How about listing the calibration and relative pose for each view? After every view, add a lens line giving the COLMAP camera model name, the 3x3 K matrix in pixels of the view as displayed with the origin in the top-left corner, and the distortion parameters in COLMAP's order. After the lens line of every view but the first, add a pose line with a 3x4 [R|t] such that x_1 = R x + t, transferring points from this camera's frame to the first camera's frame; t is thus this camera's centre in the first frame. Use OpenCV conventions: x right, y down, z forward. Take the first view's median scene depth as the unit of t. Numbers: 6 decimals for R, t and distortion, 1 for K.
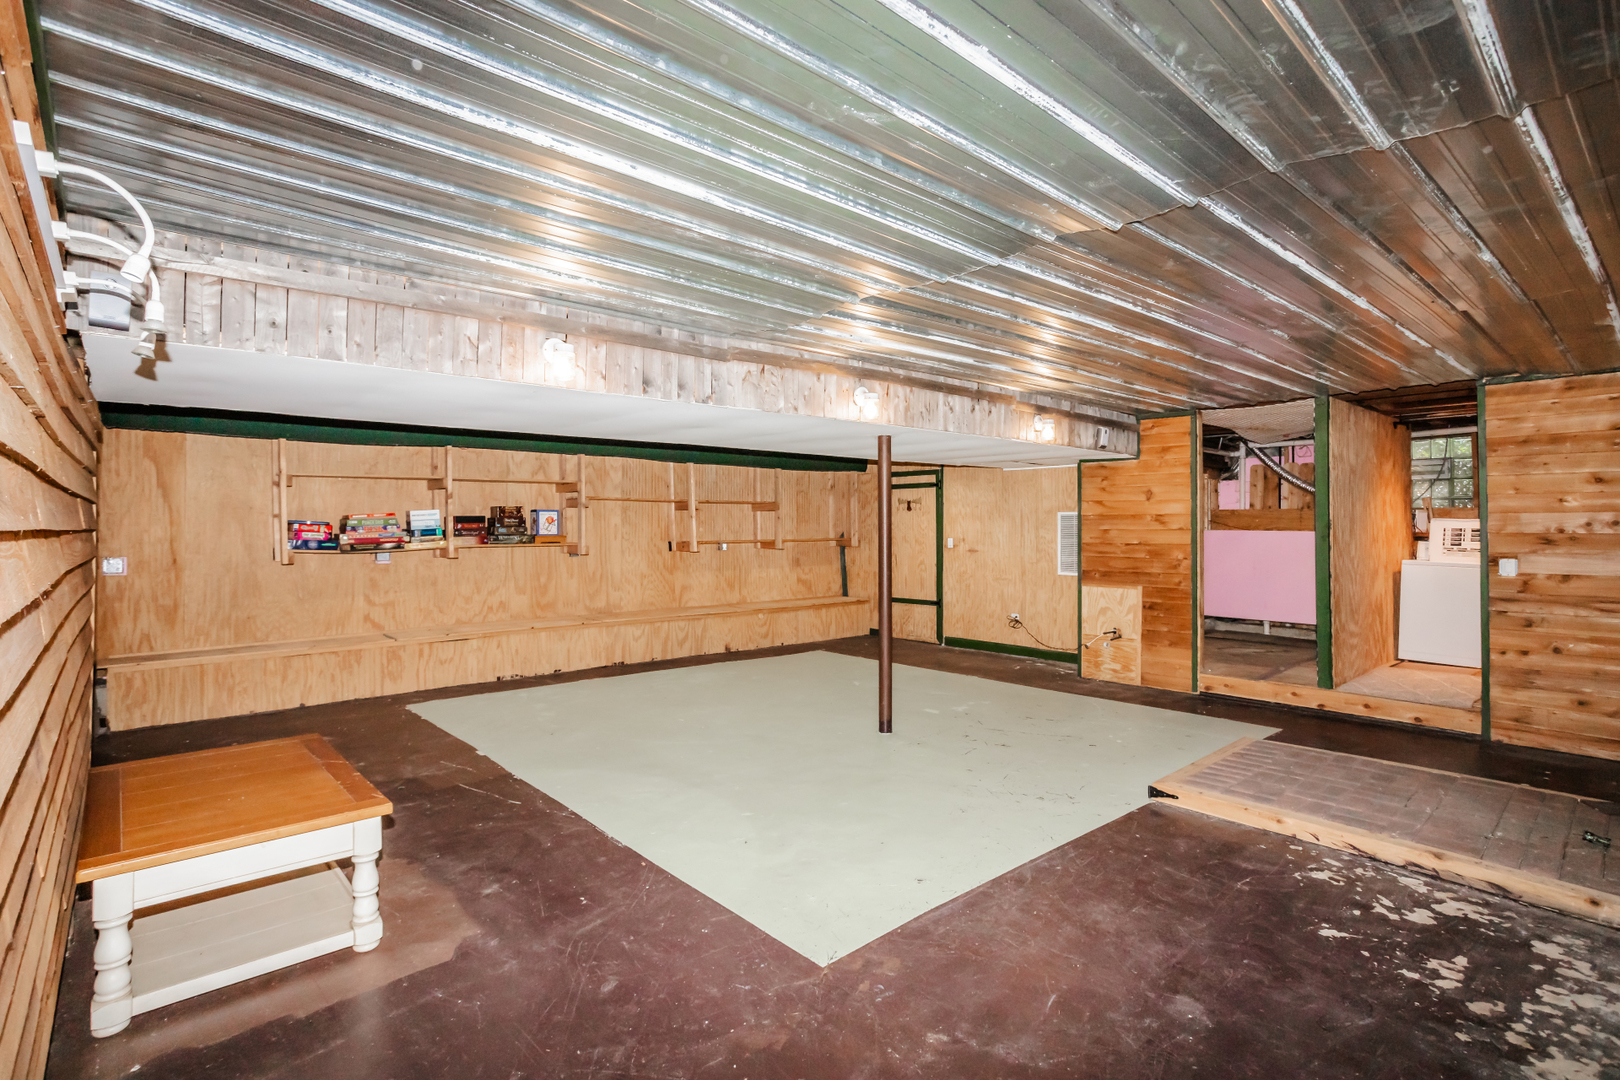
lens RADIAL K [[794.9, 0, 770.8], [0, 794.9, 521.3], [0, 0, 1]] dist [-0.037453, 0.013728]
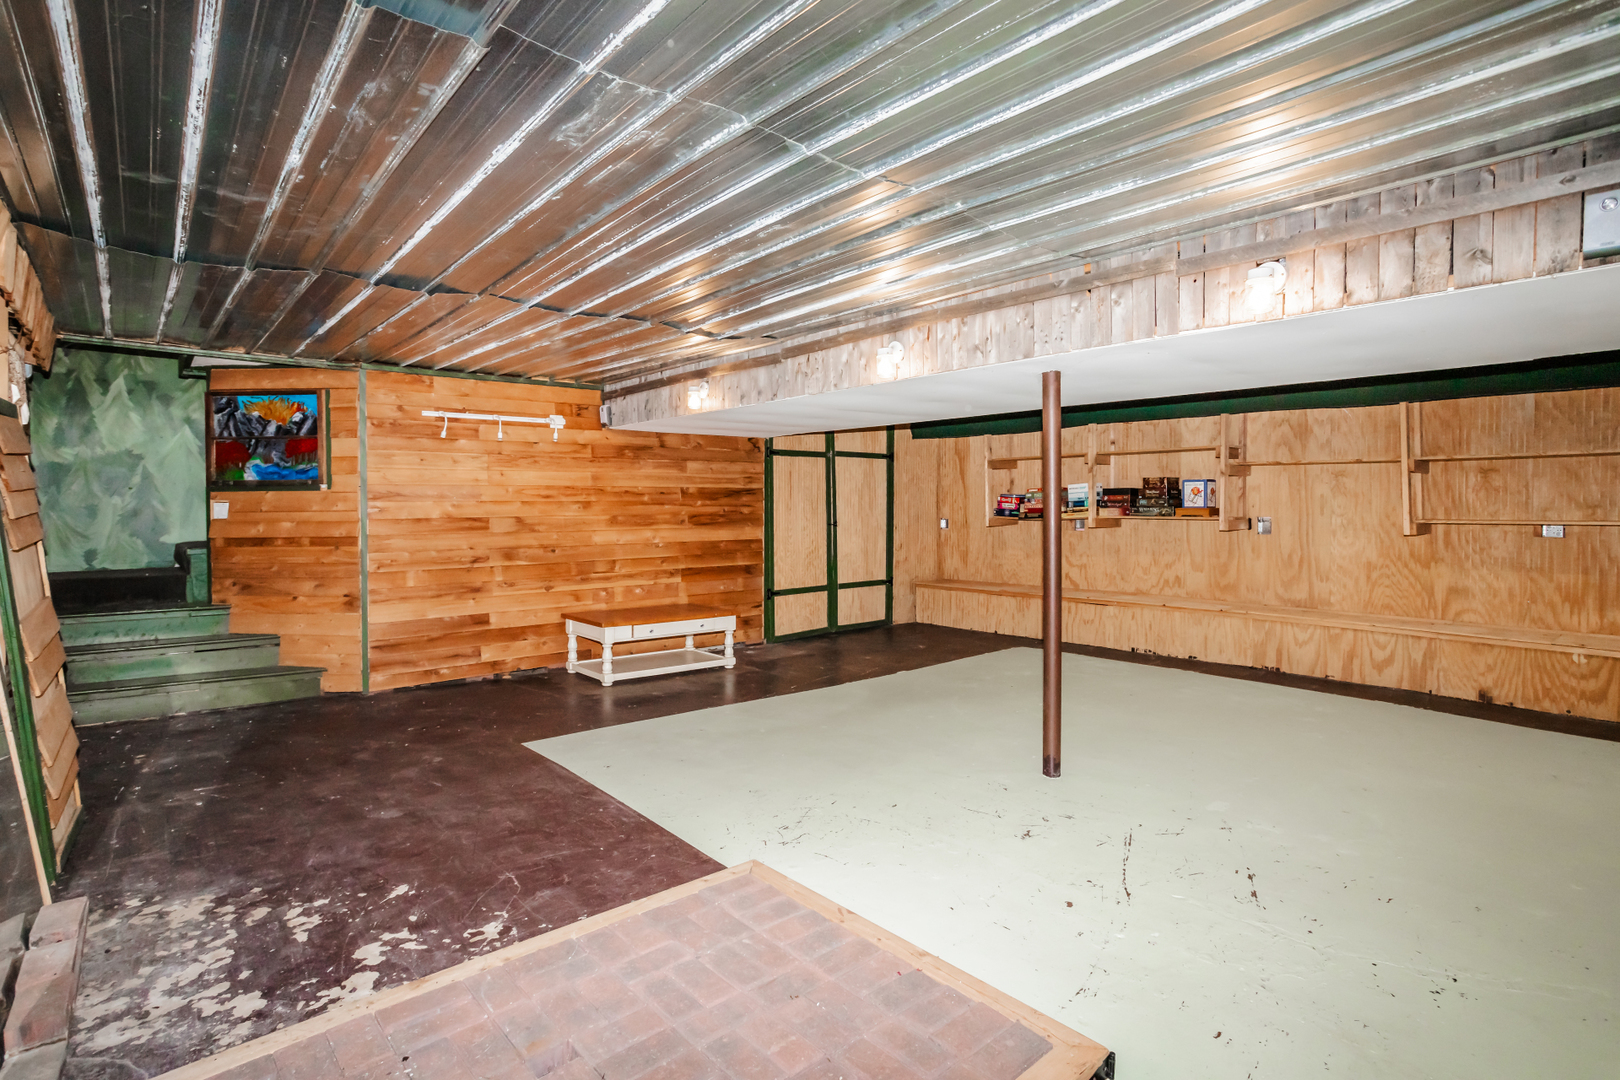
lens RADIAL K [[794.9, 0, 799.1], [0, 794.9, 534.6], [0, 0, 1]] dist [-0.037453, 0.013728]
pose [[0.006171, 0.042744, -0.999067, 1.598963], [0.011772, 0.999014, 0.042814, 0.011367], [0.999912, -0.012025, 0.005662, 1.399229]]
